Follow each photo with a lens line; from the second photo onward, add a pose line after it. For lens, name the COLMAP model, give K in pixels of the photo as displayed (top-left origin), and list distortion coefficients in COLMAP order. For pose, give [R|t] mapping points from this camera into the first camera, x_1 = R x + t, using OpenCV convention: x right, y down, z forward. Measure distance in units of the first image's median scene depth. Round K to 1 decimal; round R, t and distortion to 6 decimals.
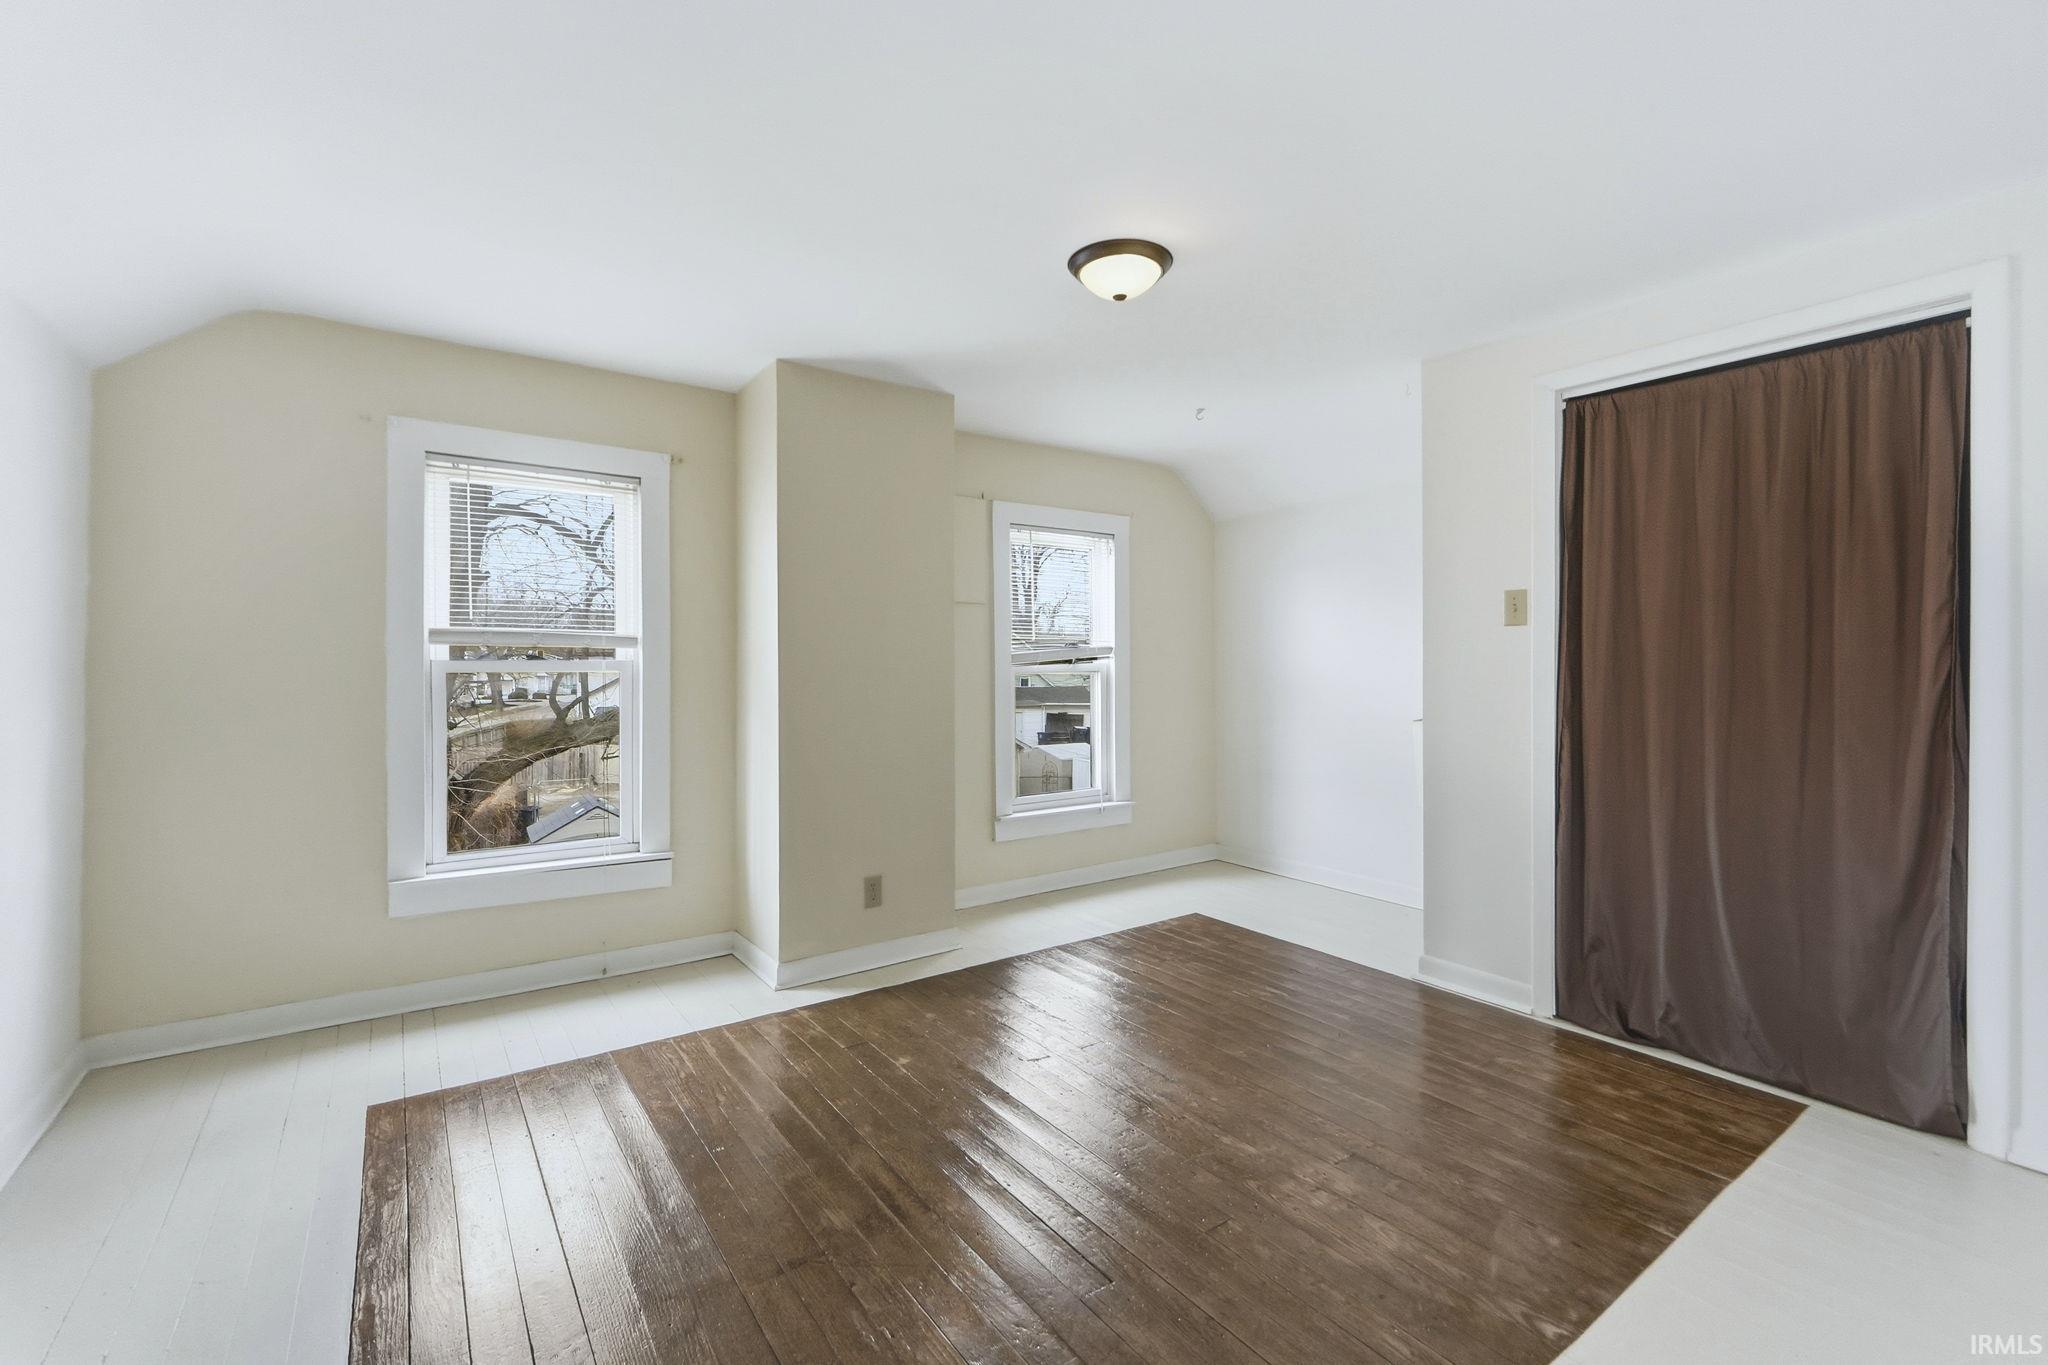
lens RADIAL K [[880.5, 0, 1029.8], [0, 880.5, 671.0], [0, 0, 1]] dist [0.002058, 0.000519]
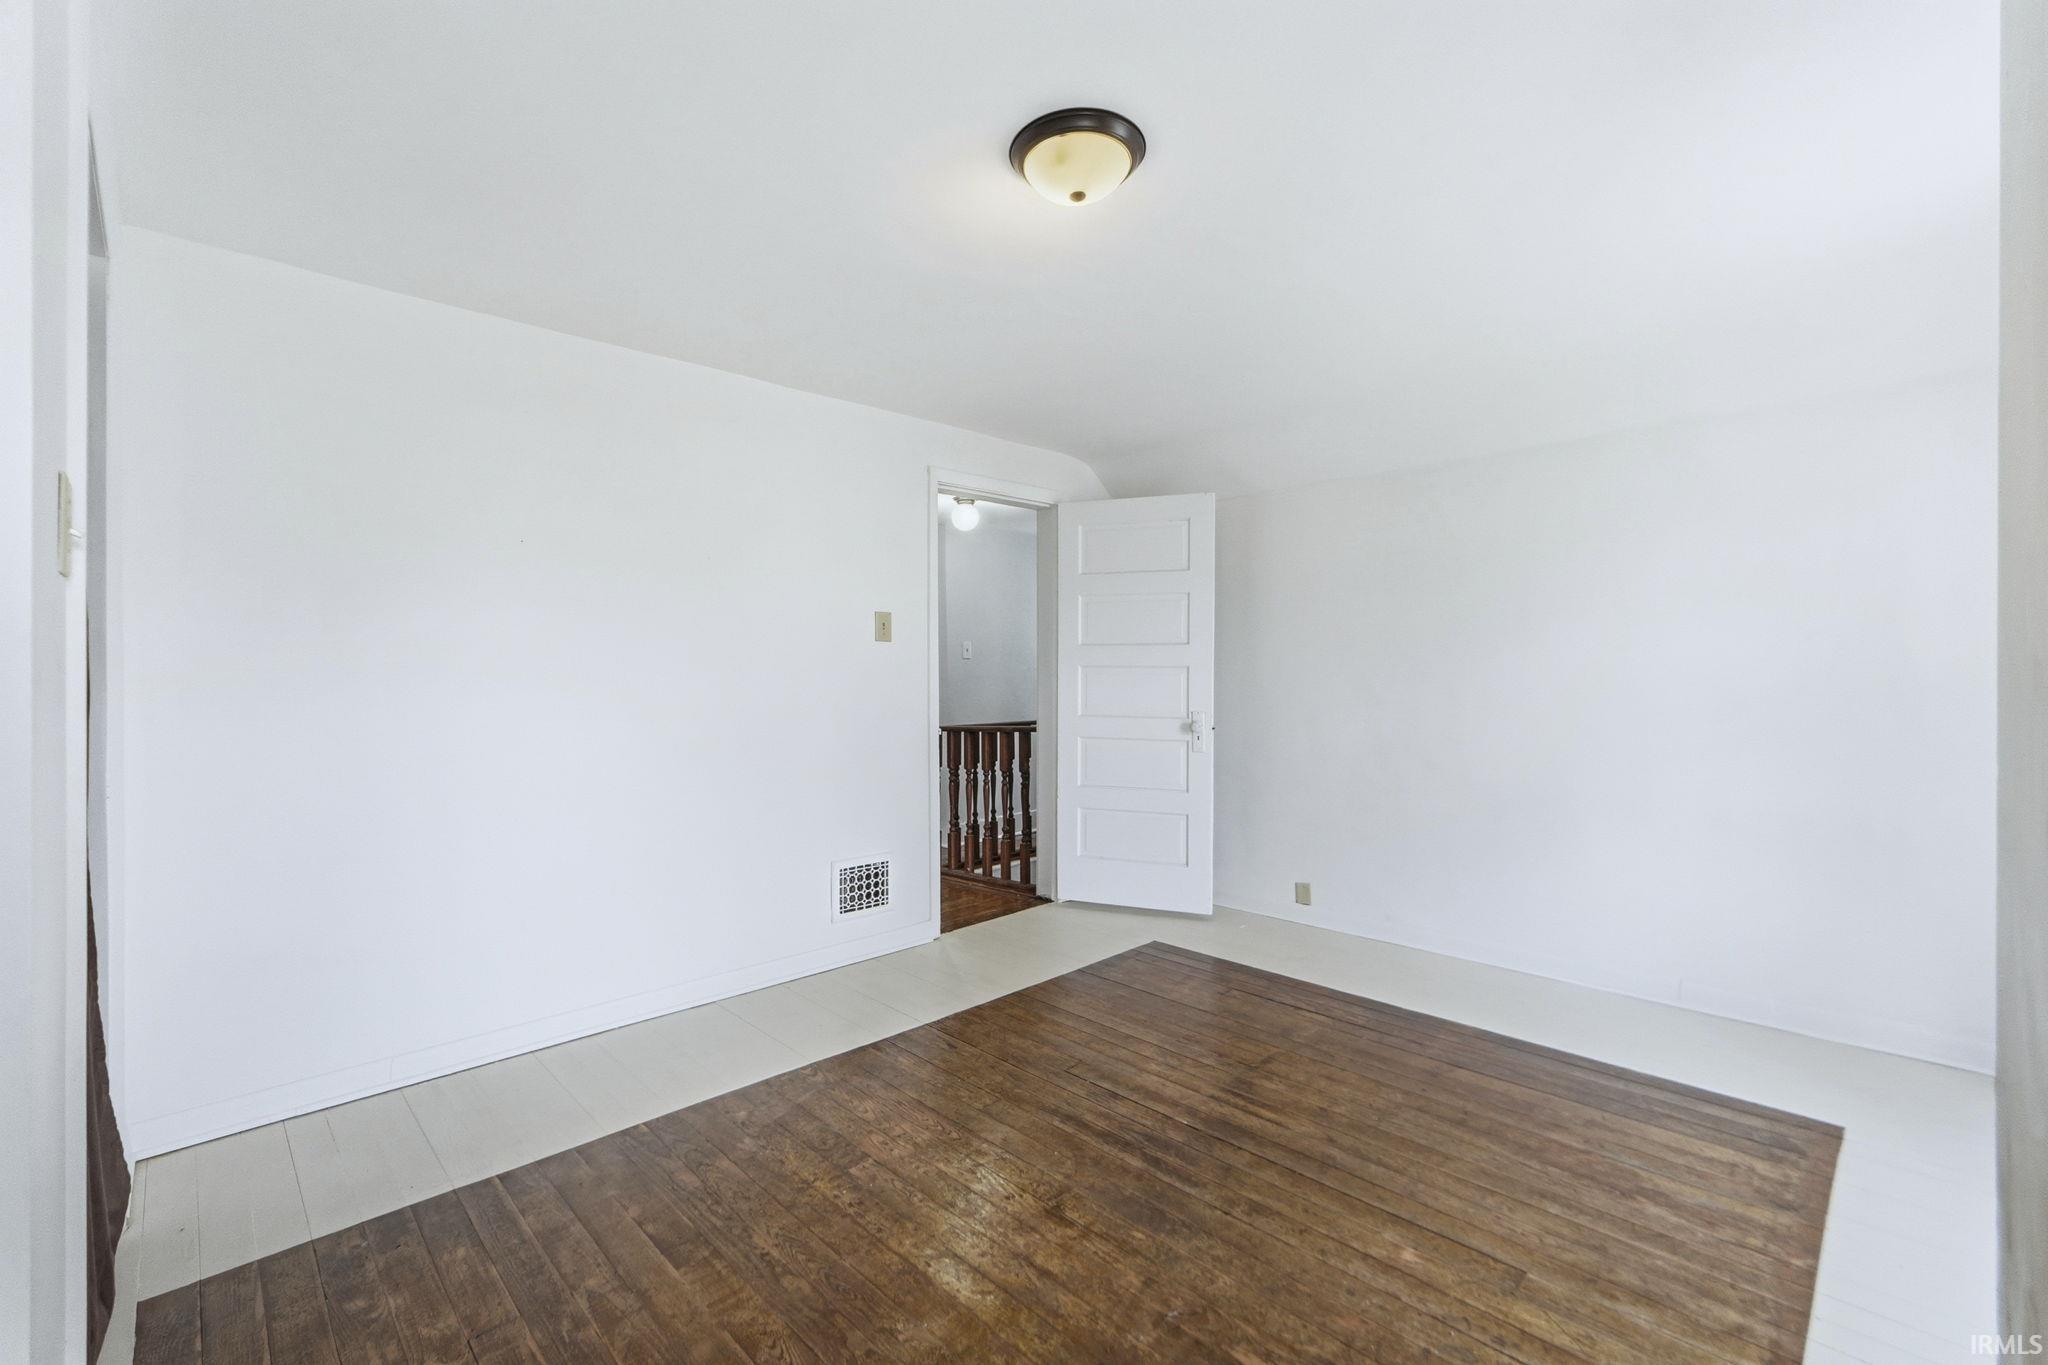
lens RADIAL K [[880.5, 0, 1029.8], [0, 880.5, 671.0], [0, 0, 1]] dist [0.002058, 0.000519]
pose [[-0.989449, 0.006626, -0.144732, 0.312832], [0.006565, 0.999978, 0.000899, -0.014719], [0.144735, -0.000061, -0.989471, 2.103588]]
